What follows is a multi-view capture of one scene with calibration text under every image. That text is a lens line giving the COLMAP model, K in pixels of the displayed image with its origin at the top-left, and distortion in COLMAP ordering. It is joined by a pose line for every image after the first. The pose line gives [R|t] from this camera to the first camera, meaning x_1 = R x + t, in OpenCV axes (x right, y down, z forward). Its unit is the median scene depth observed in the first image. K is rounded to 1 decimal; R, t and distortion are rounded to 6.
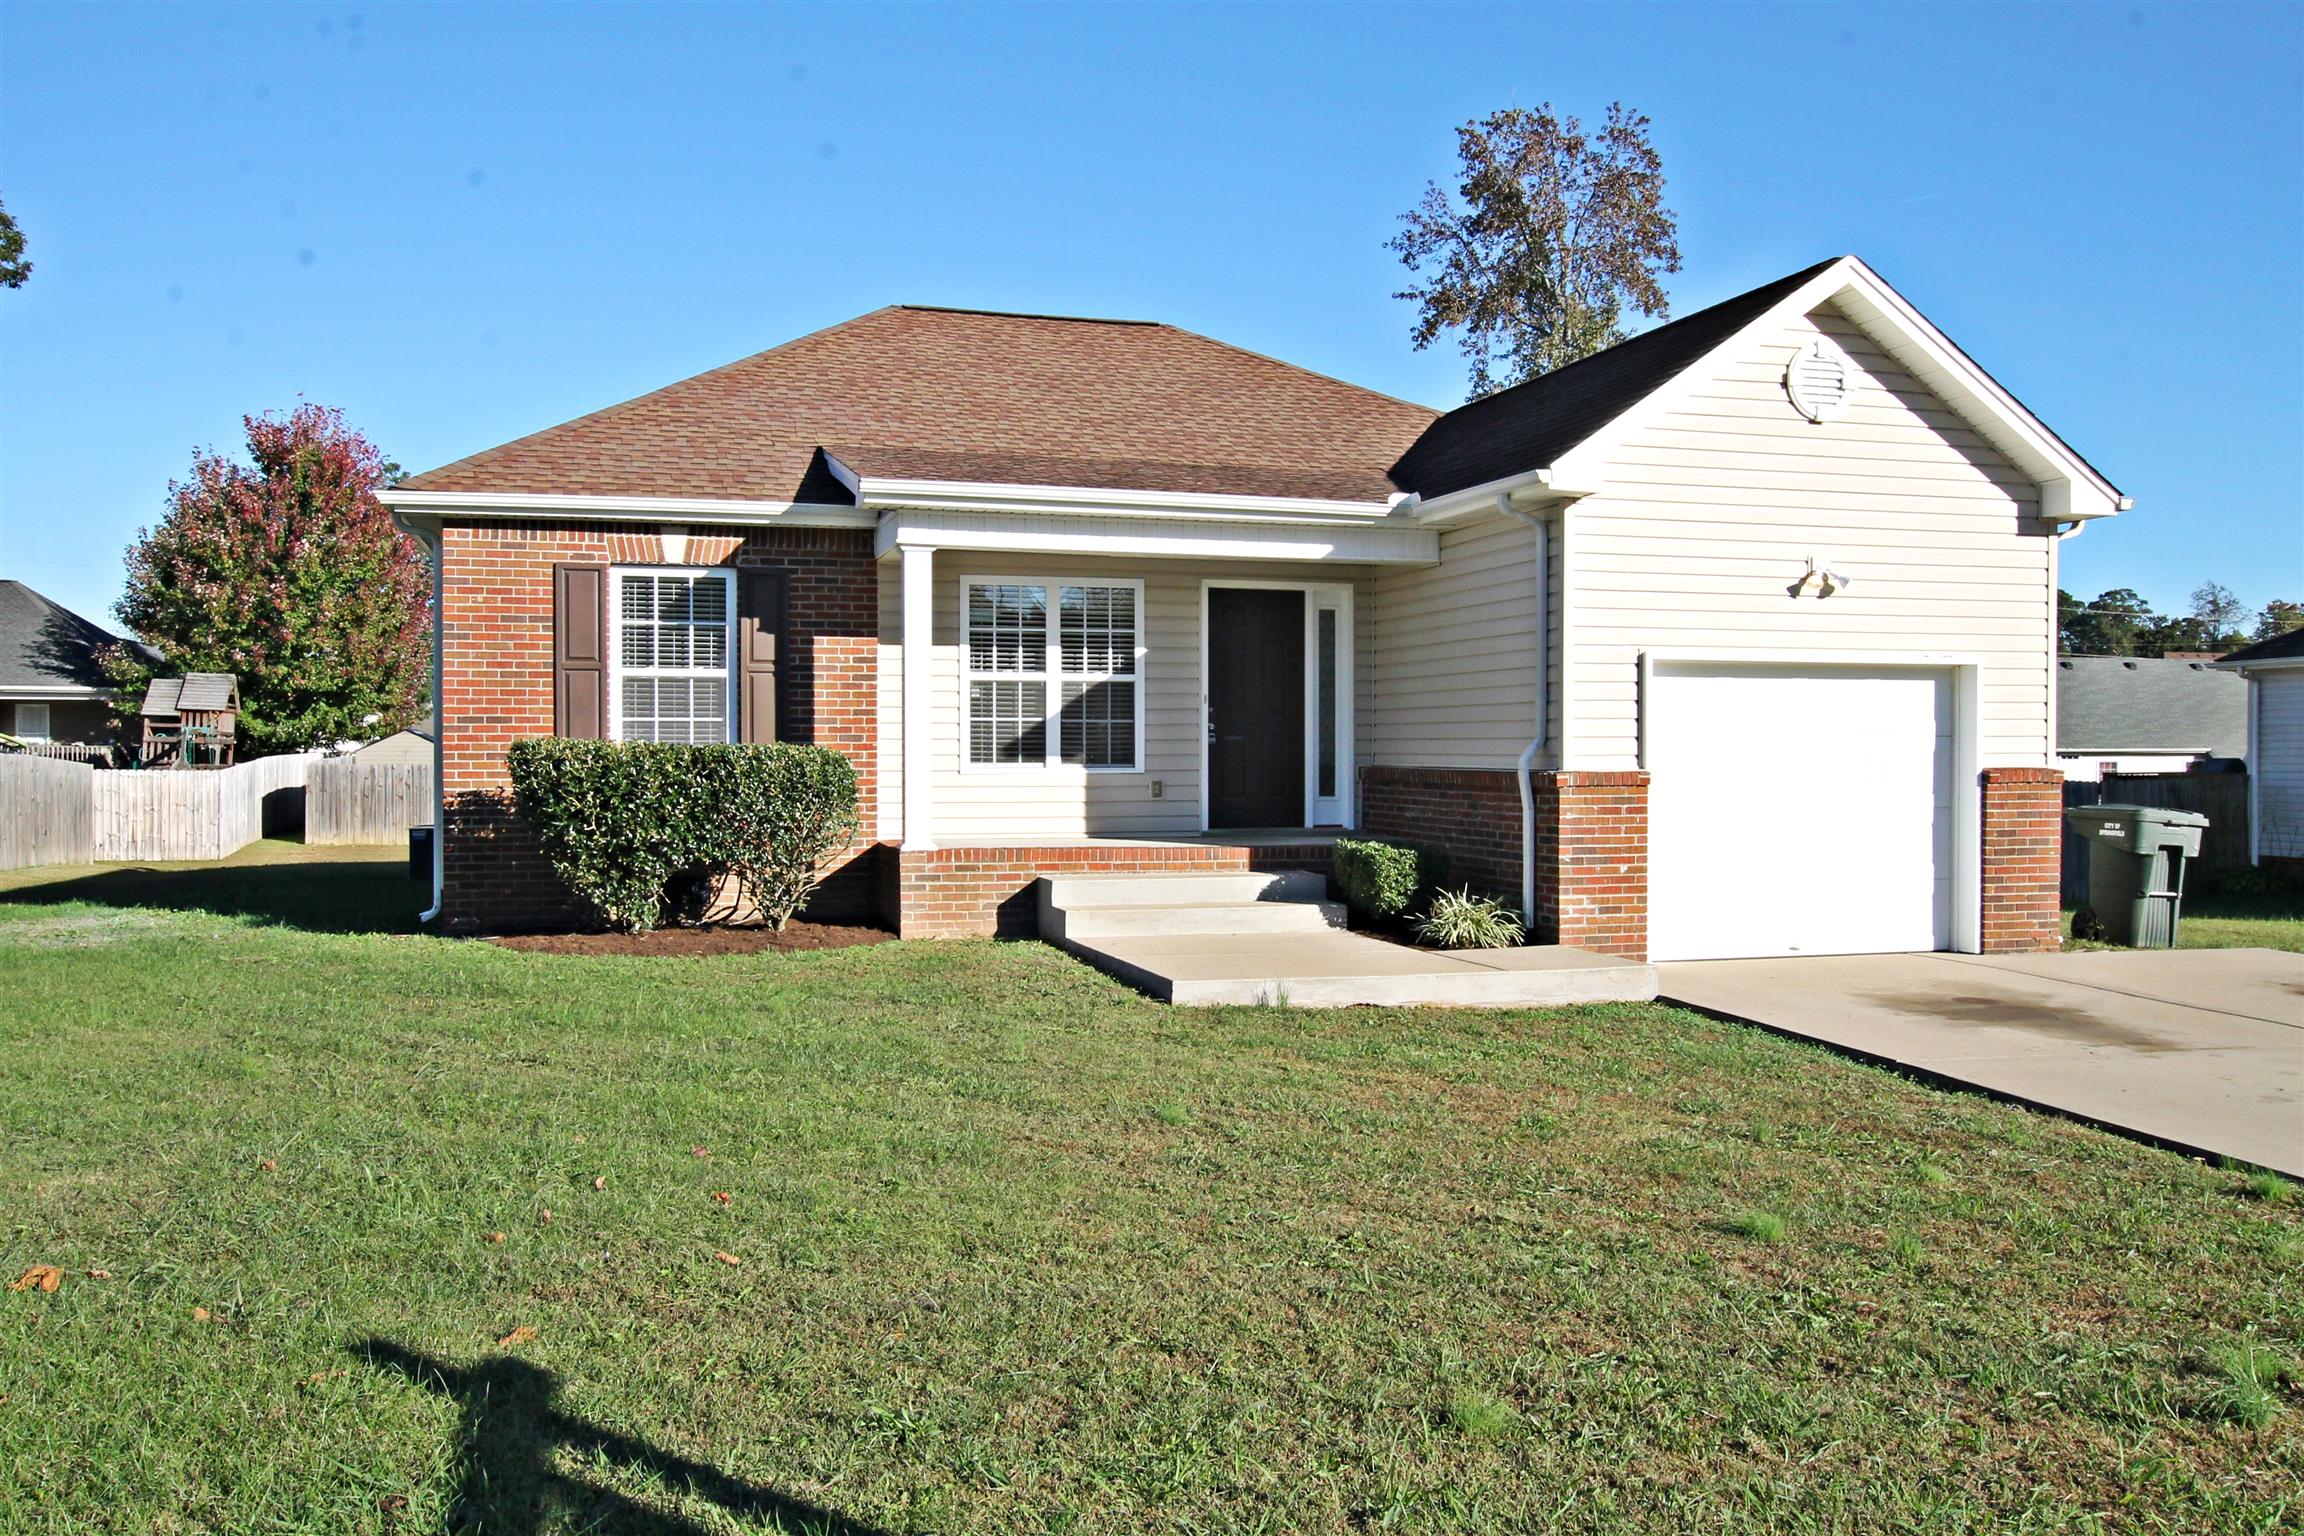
lens RADIAL K [[1931.3, 0, 1155.9], [0, 1931.3, 765.3], [0, 0, 1]] dist [-0.001608, 0.022662]
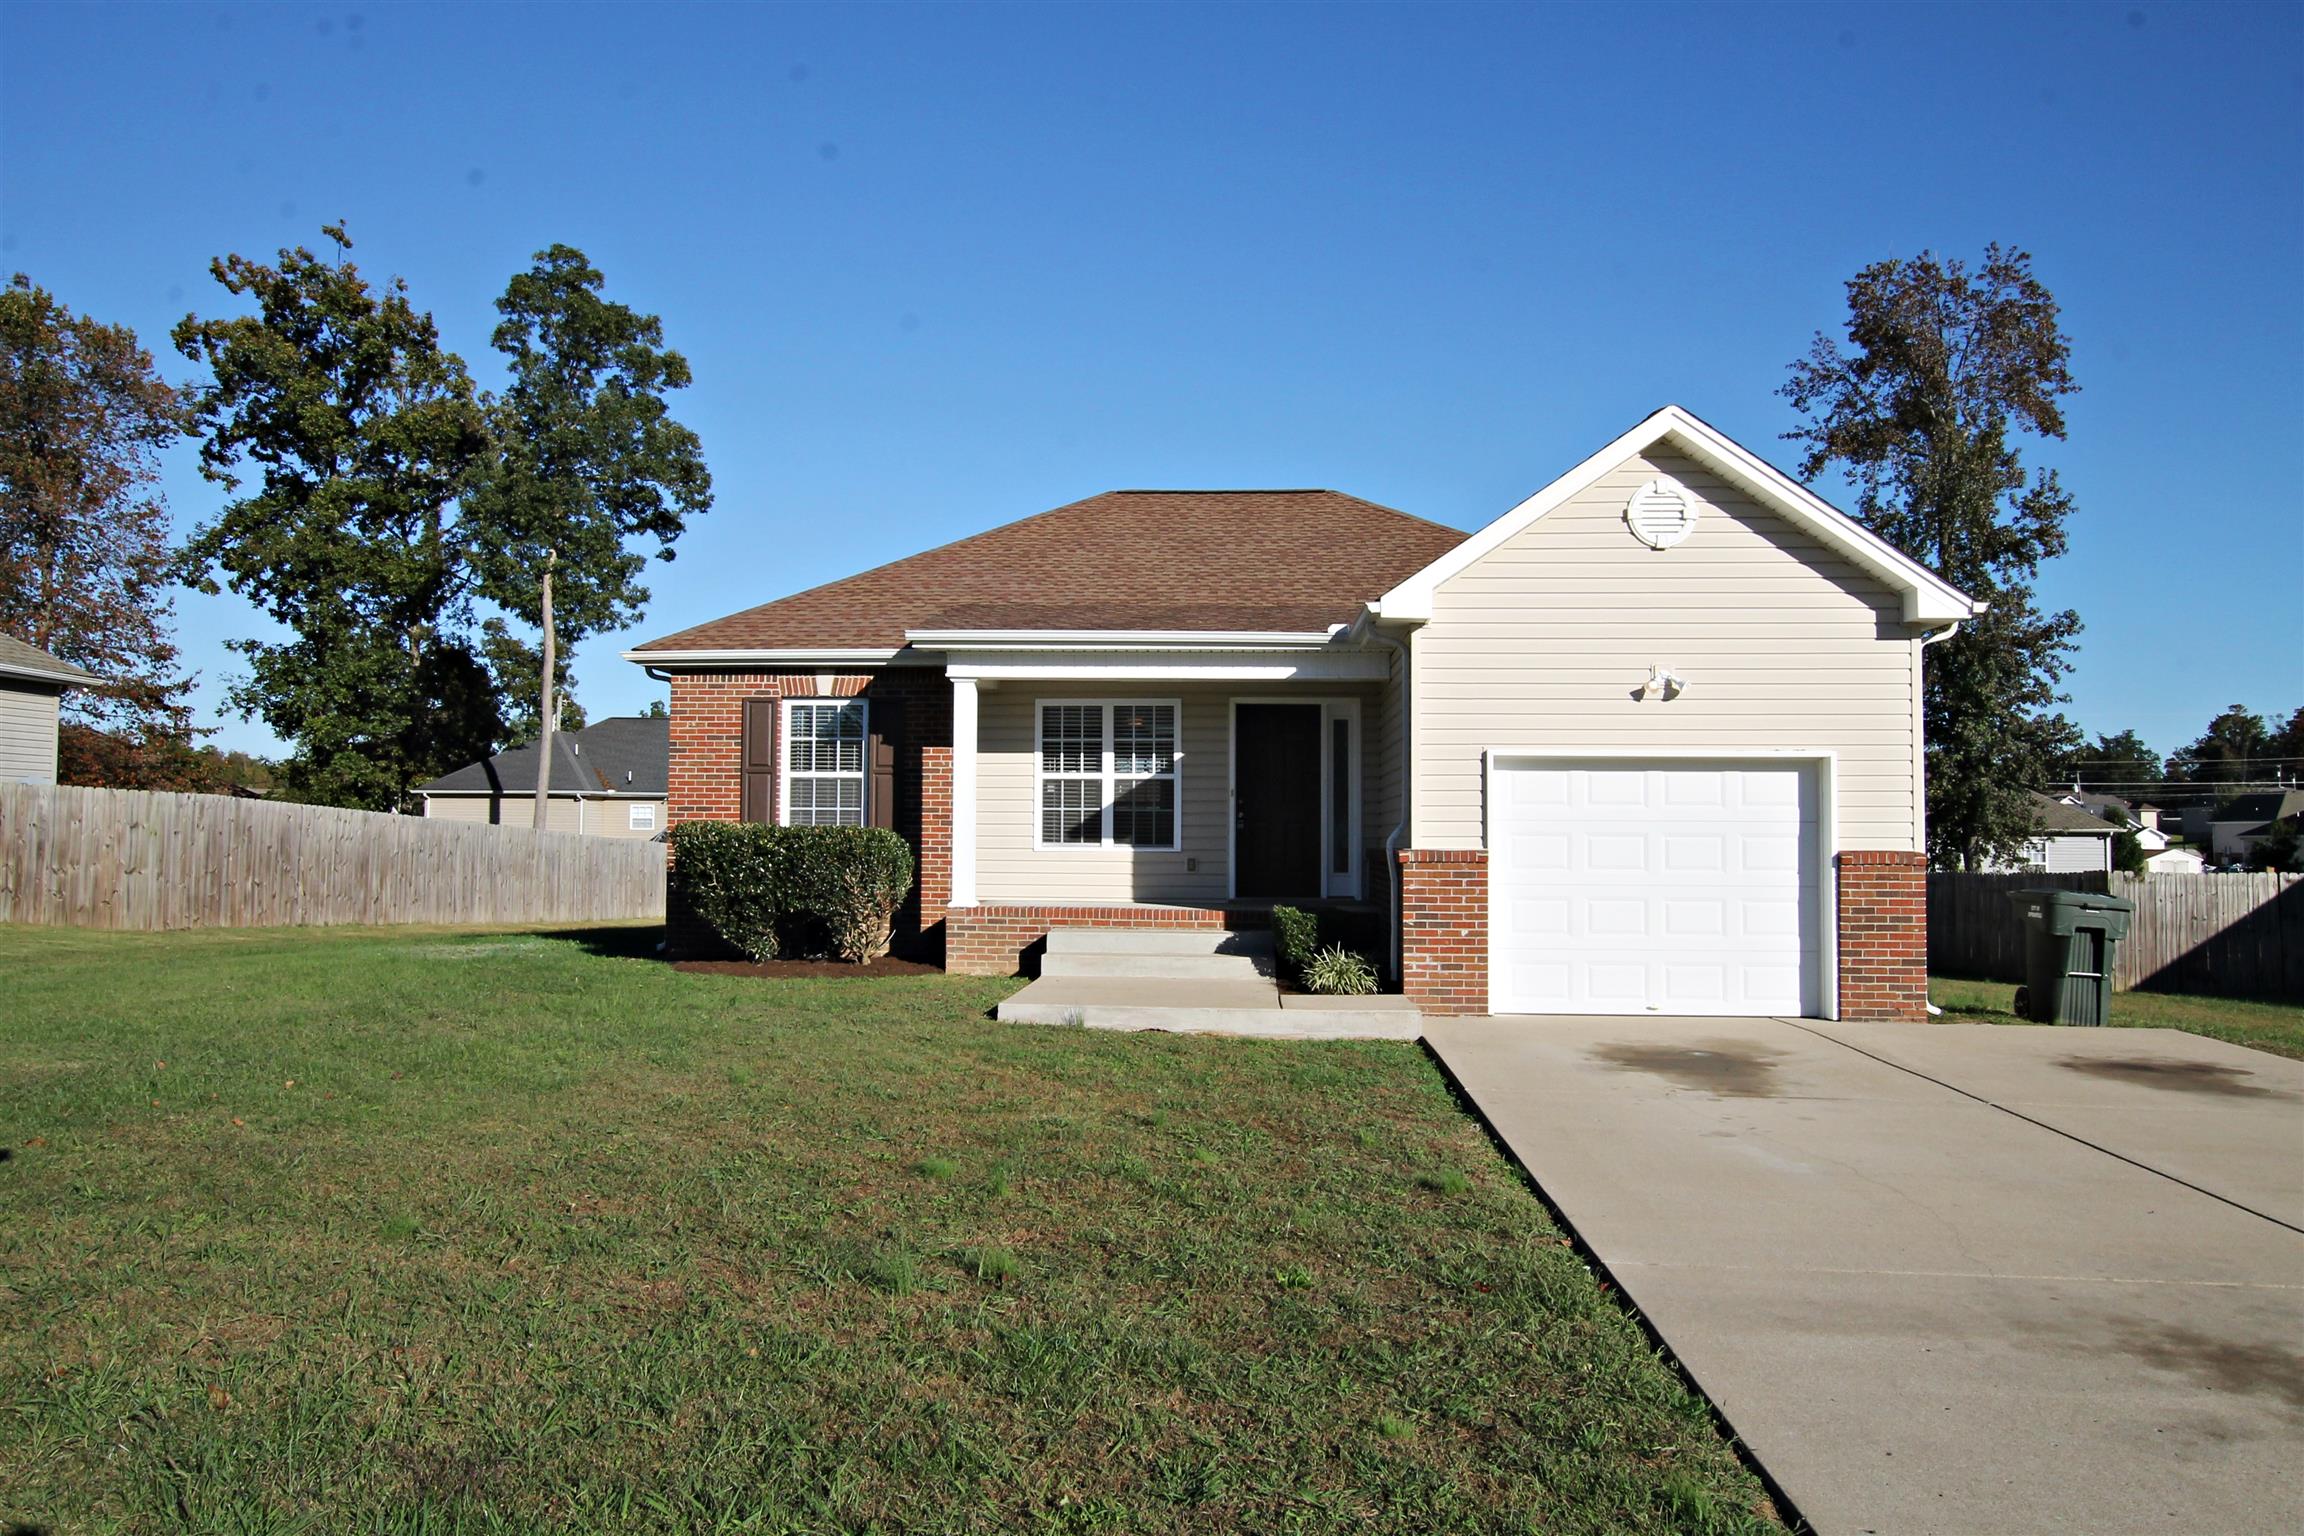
lens RADIAL K [[1652.3, 0, 1146.9], [0, 1652.3, 764.5], [0, 0, 1]] dist [-0.012479, 0.014598]
pose [[0.935990, -0.010968, -0.351855, 0.381591], [-0.009522, 0.998360, -0.056452, 0.008900], [0.351897, 0.056189, 0.934351, -0.019234]]
